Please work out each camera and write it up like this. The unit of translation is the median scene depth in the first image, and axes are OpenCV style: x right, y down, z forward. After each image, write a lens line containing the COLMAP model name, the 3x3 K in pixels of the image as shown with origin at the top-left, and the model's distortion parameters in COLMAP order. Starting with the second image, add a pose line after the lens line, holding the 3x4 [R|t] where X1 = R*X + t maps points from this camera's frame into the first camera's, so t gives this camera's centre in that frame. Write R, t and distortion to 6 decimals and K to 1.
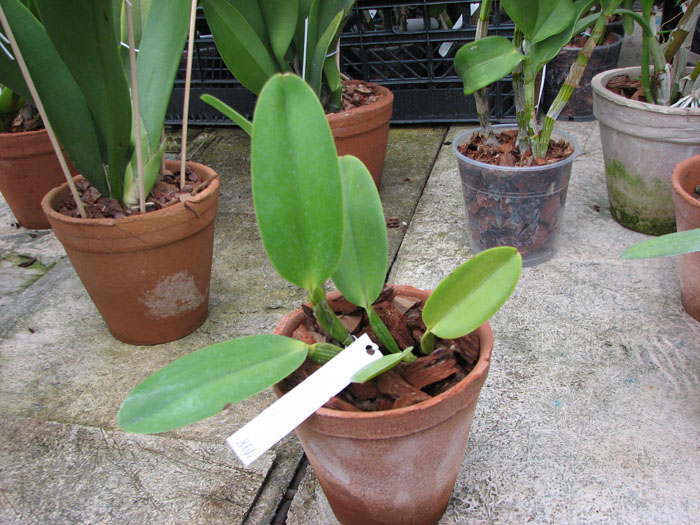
lens RADIAL K [[755.1, 0, 351.2], [0, 755.1, 319.7], [0, 0, 1]] dist [-0.316554, 0.484707]
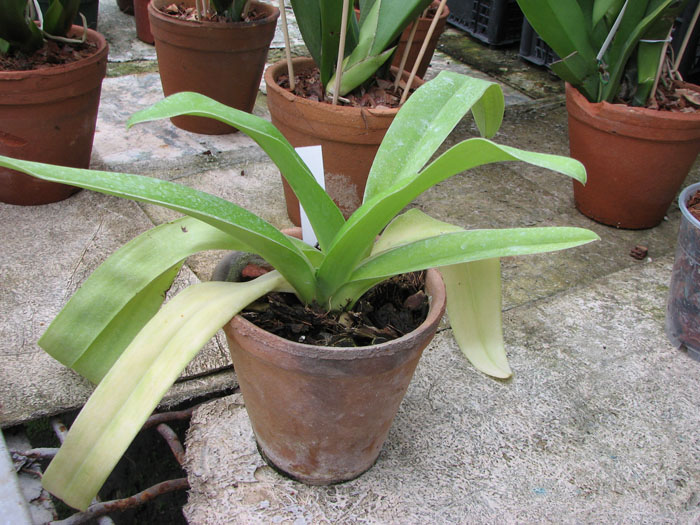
lens RADIAL K [[831.5, 0, 367.9], [0, 831.5, 261.5], [0, 0, 1]] dist [-0.167495, 0.040348]
pose [[0.718443, 0.456428, -0.524894, 0.417767], [-0.480285, 0.871357, 0.100315, -0.087765], [0.503157, 0.180028, 0.845236, 0.089420]]
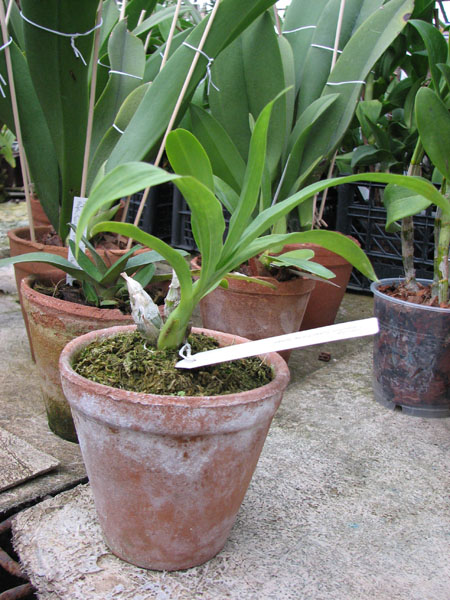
lens RADIAL K [[649.9, 0, 214.9], [0, 649.9, 290.5], [0, 0, 1]] dist [-0.229824, 0.269955]
pose [[0.904904, 0.238165, -0.352741, 0.274929], [-0.339048, 0.904369, -0.259160, 0.092691], [0.257285, 0.354111, 0.899116, 0.141986]]
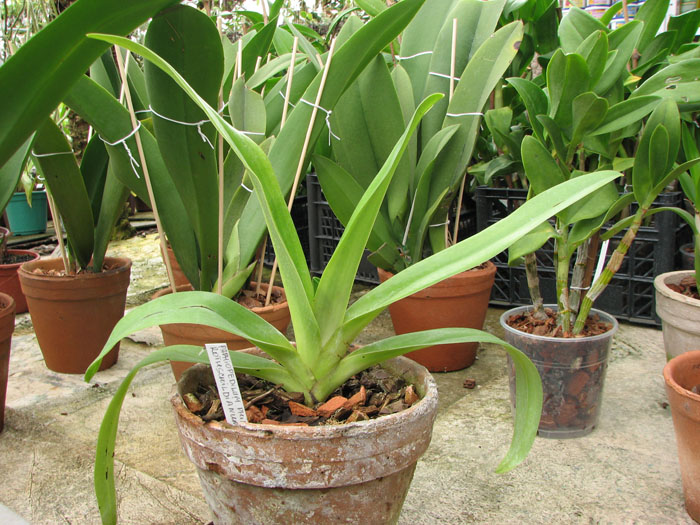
lens RADIAL K [[758.2, 0, 347.5], [0, 758.2, 289.4], [0, 0, 1]] dist [-0.229824, 0.269955]
pose [[0.912321, 0.153996, -0.379416, 0.366900], [-0.260388, 0.933292, -0.247313, 0.070368], [0.316020, 0.324424, 0.891561, -0.078719]]
